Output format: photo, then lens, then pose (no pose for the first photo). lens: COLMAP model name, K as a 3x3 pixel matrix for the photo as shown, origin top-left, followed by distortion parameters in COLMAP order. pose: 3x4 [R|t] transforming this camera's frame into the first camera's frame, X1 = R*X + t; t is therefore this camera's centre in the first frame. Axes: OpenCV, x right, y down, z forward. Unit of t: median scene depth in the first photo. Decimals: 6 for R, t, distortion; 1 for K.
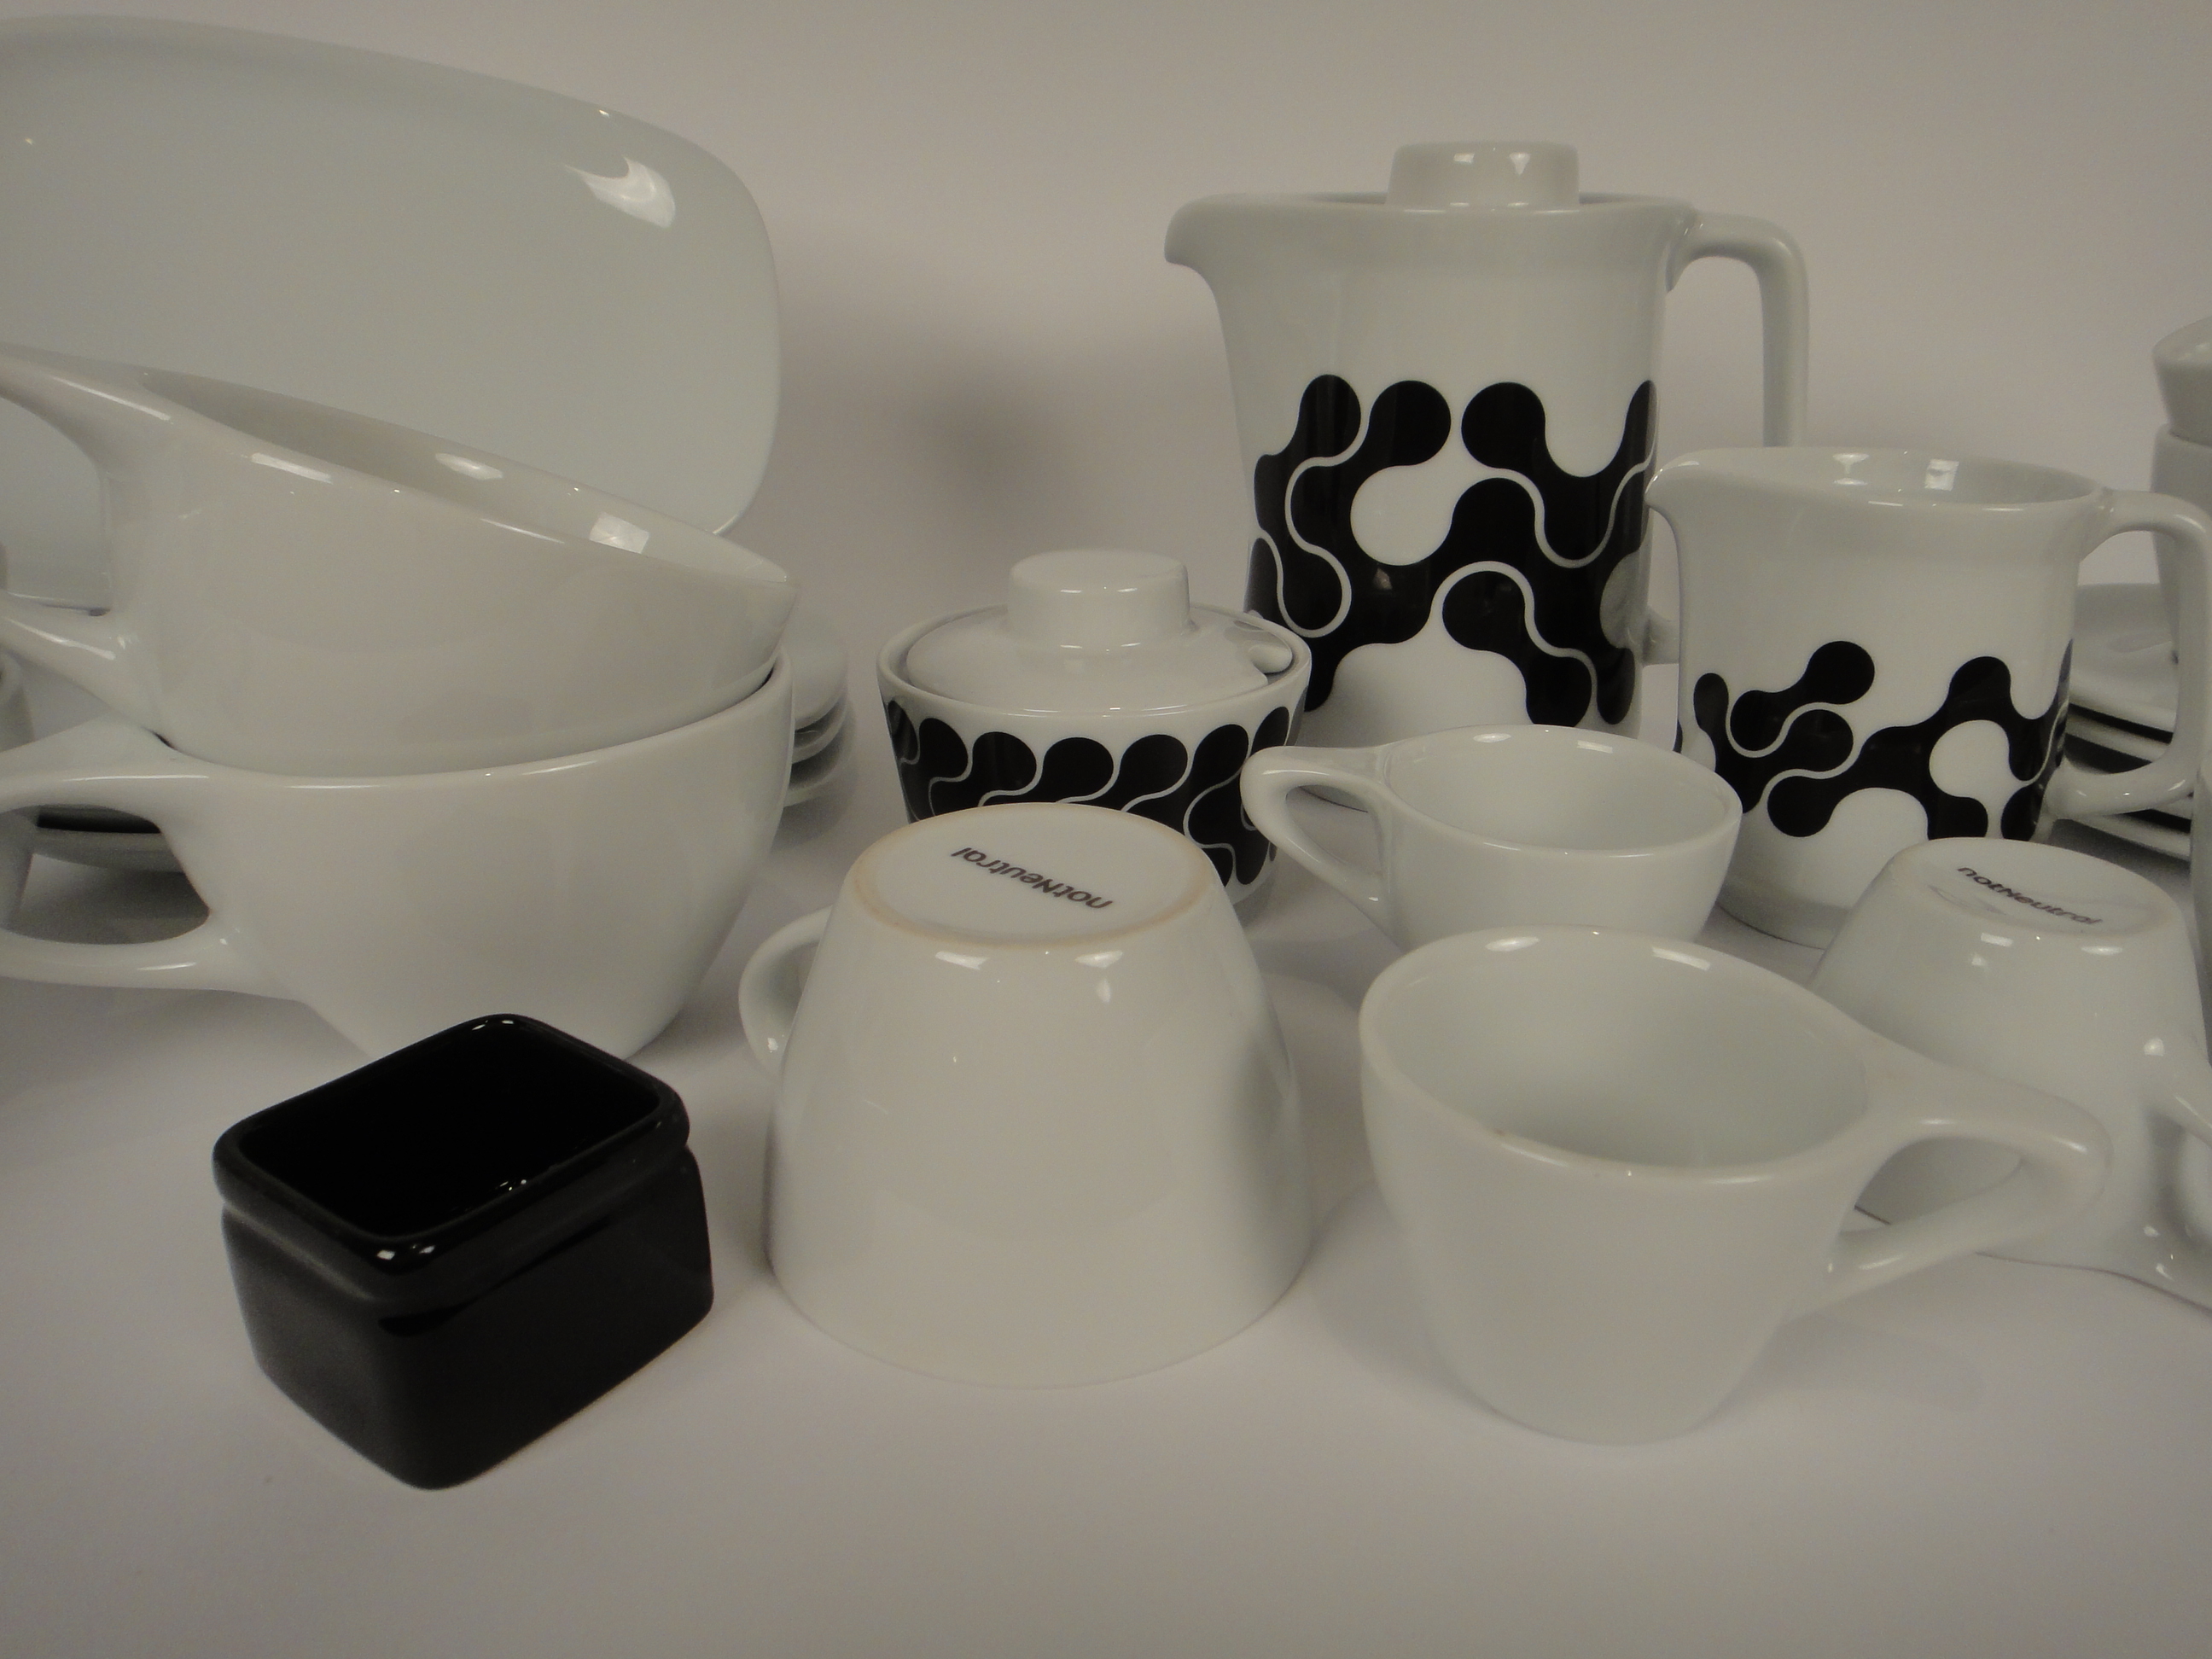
lens RADIAL K [[1612.8, 0, 1109.8], [0, 1612.8, 790.3], [0, 0, 1]] dist [0.003307, -0.000914]
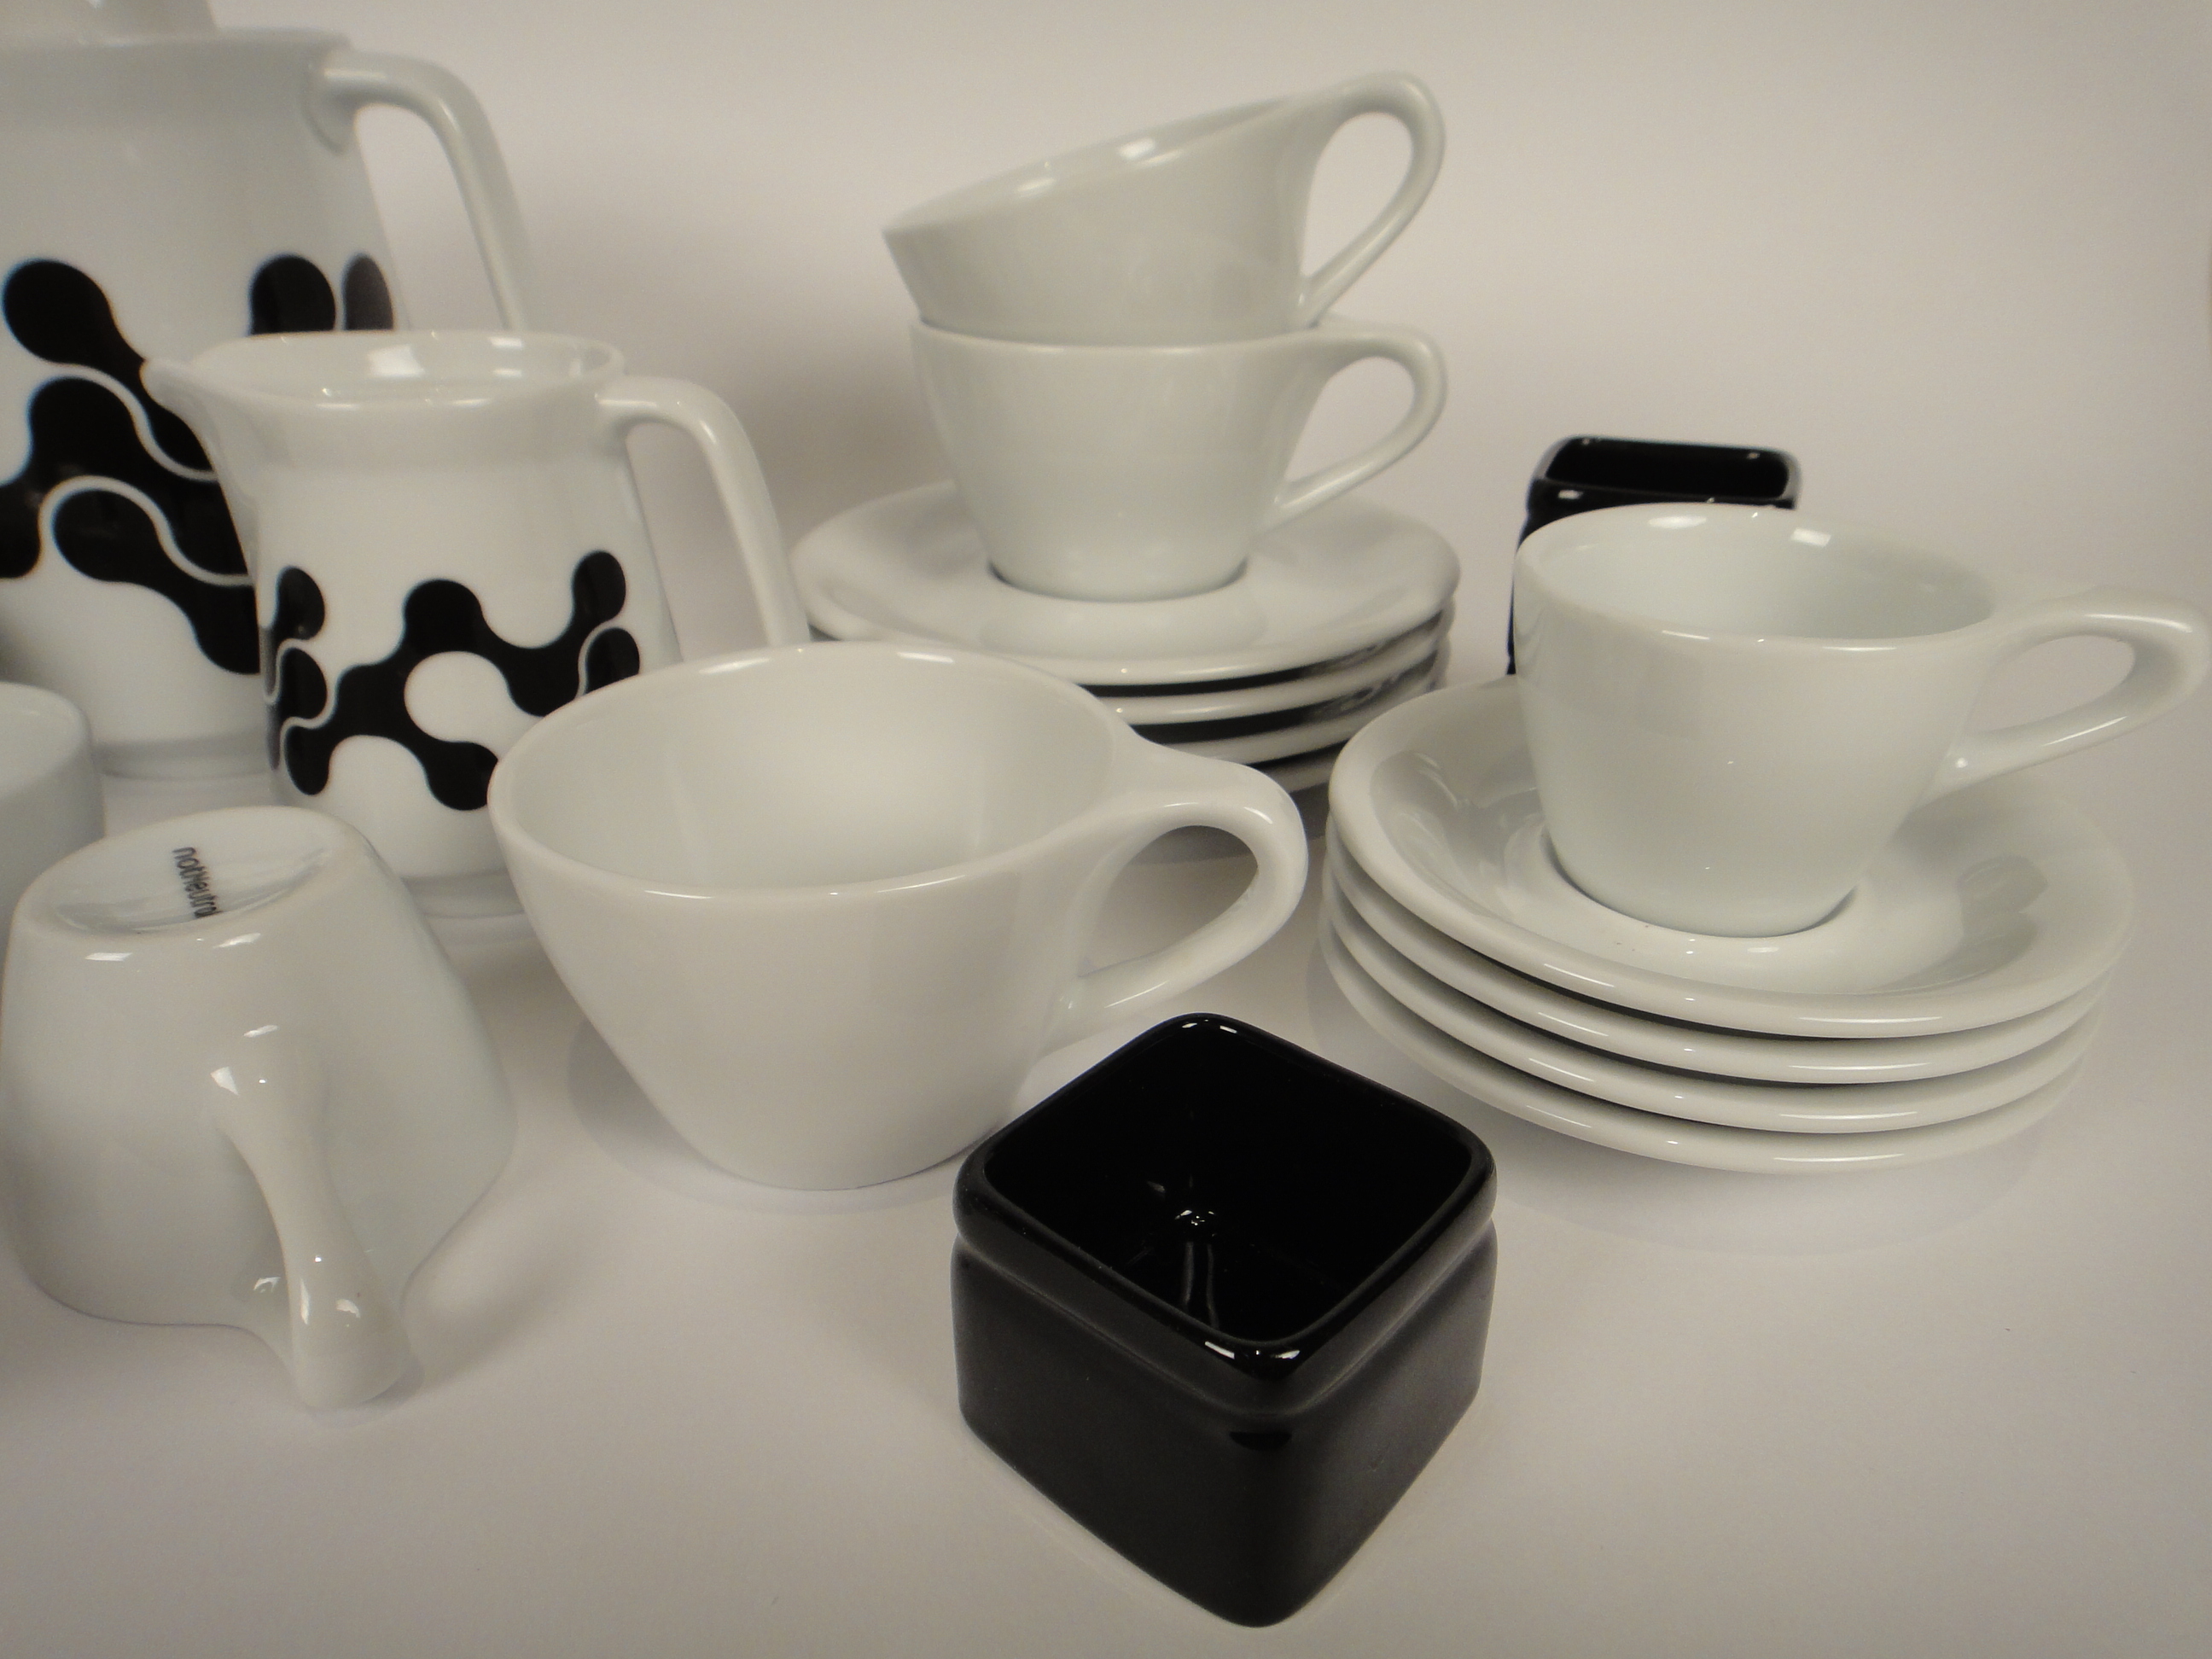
lens RADIAL K [[1612.8, 0, 1109.8], [0, 1612.8, 790.3], [0, 0, 1]] dist [0.003307, -0.000914]
pose [[0.983833, -0.071025, 0.164401, 0.692162], [0.059494, 0.995479, 0.074039, -0.012051], [-0.168916, -0.063061, 0.983611, 0.082008]]
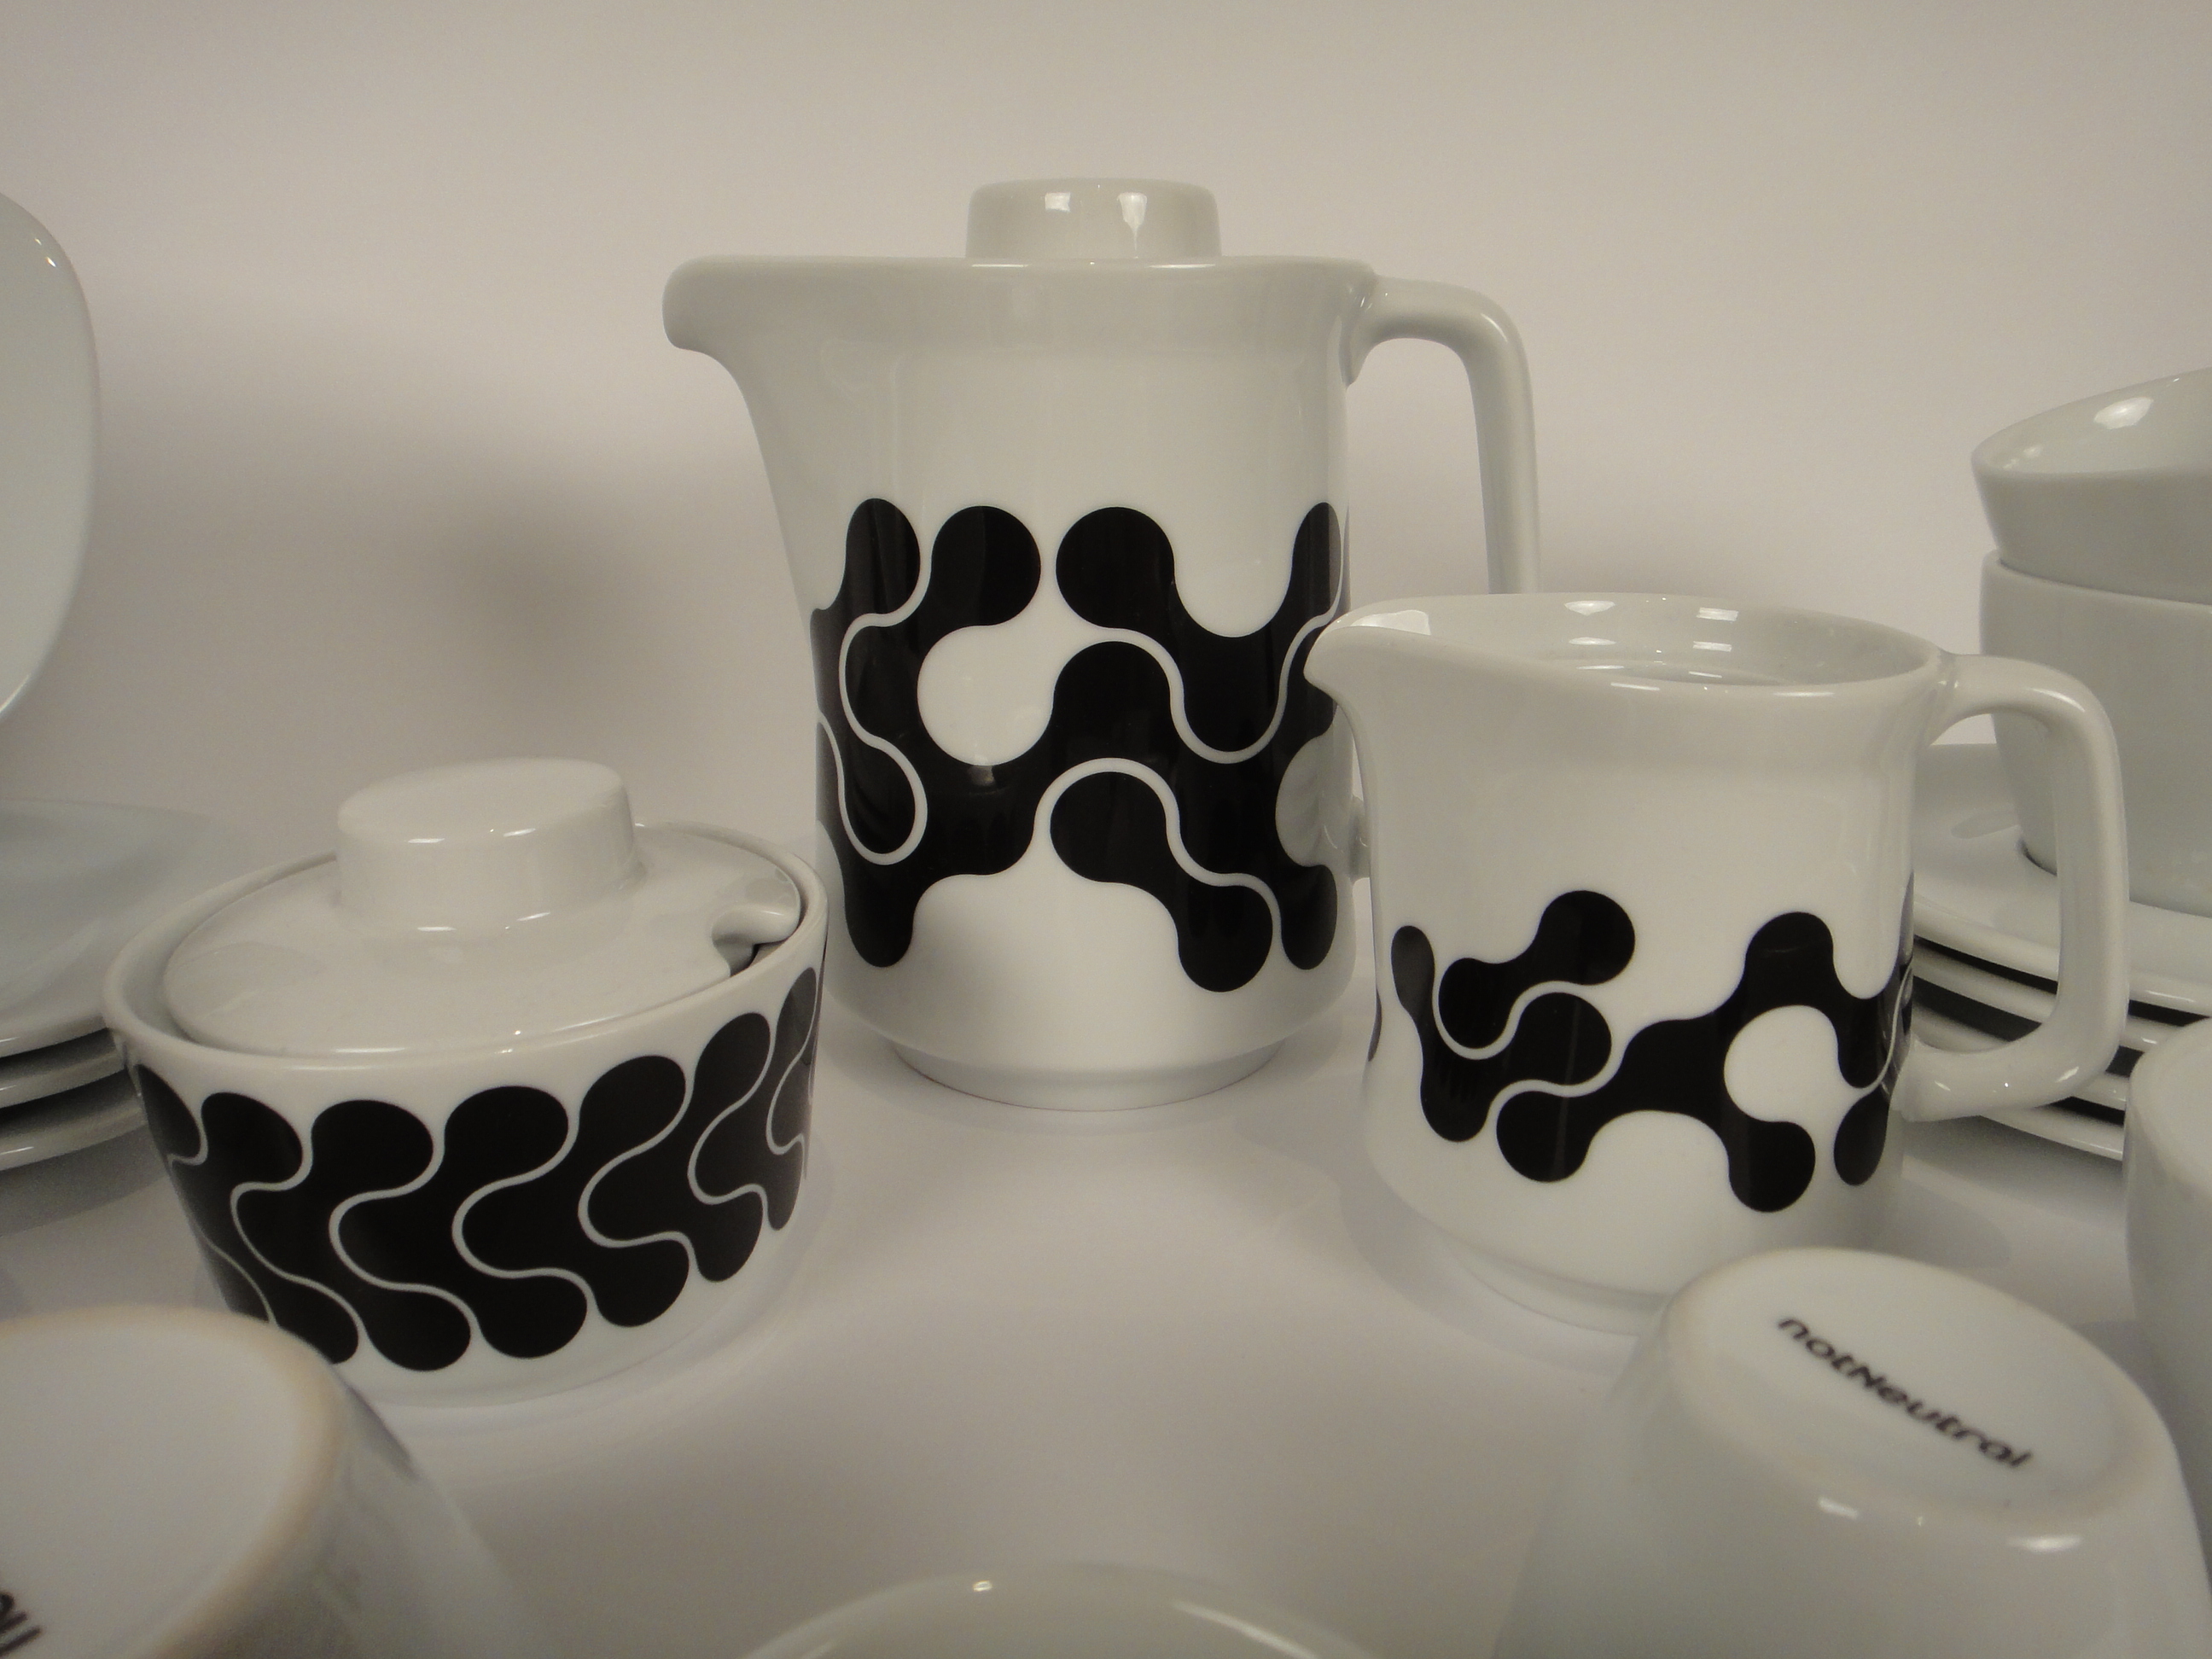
lens RADIAL K [[1639.1, 0, 1111.7], [0, 1639.1, 780.0], [0, 0, 1]] dist [0.008703, 0.001333]
pose [[0.993986, -0.028103, 0.105840, 0.182527], [0.036539, 0.996234, -0.078635, -0.087005], [-0.103232, 0.082029, 0.991269, 0.335286]]
